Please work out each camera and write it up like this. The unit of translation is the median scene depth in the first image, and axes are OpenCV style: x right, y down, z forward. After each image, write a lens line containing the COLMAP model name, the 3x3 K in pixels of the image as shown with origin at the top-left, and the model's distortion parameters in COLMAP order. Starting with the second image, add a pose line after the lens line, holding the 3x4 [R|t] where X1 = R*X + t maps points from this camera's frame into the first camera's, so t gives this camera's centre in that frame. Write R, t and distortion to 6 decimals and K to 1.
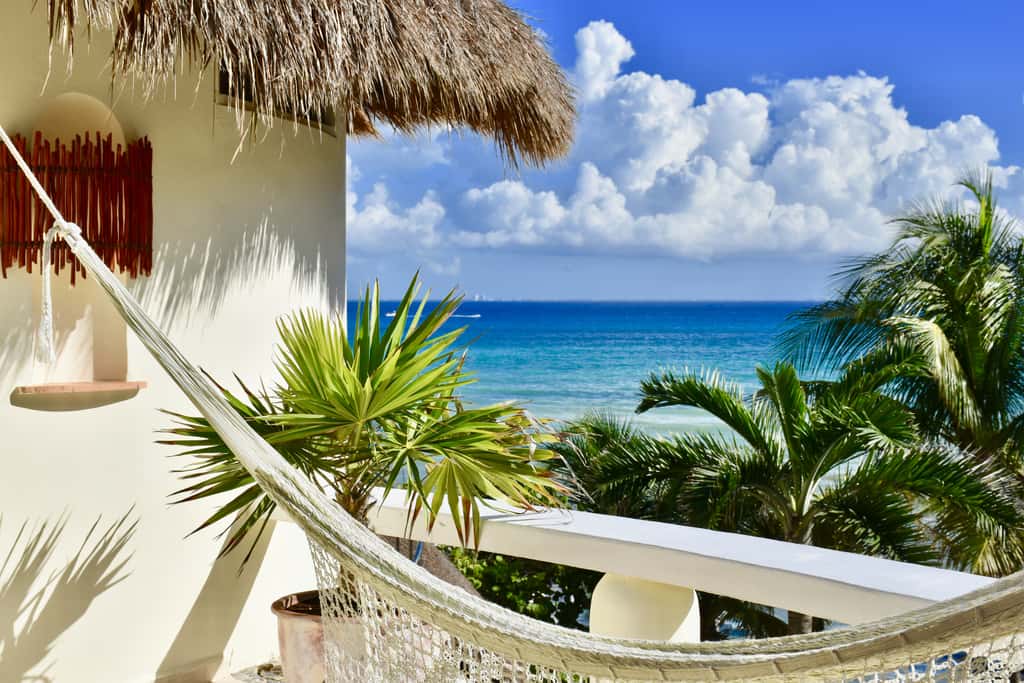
lens RADIAL K [[1664.2, 0, 512.0], [0, 1664.2, 341.5], [0, 0, 1]] dist [-0.008701, 0.238483]
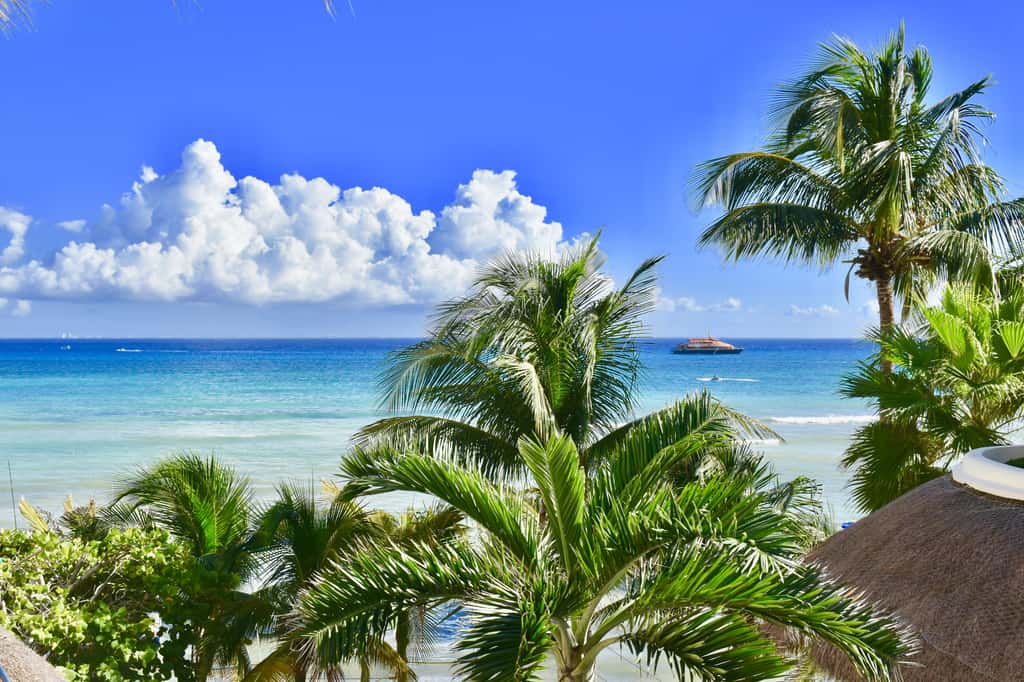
lens RADIAL K [[1238.6, 0, 574.8], [0, 1238.6, 323.2], [0, 0, 1]] dist [0.009097, -0.038907]
pose [[0.932928, 0.000482, 0.360062, -0.027223], [0.012712, 0.999332, -0.034275, -0.018033], [-0.359838, 0.036553, 0.932299, 0.513698]]
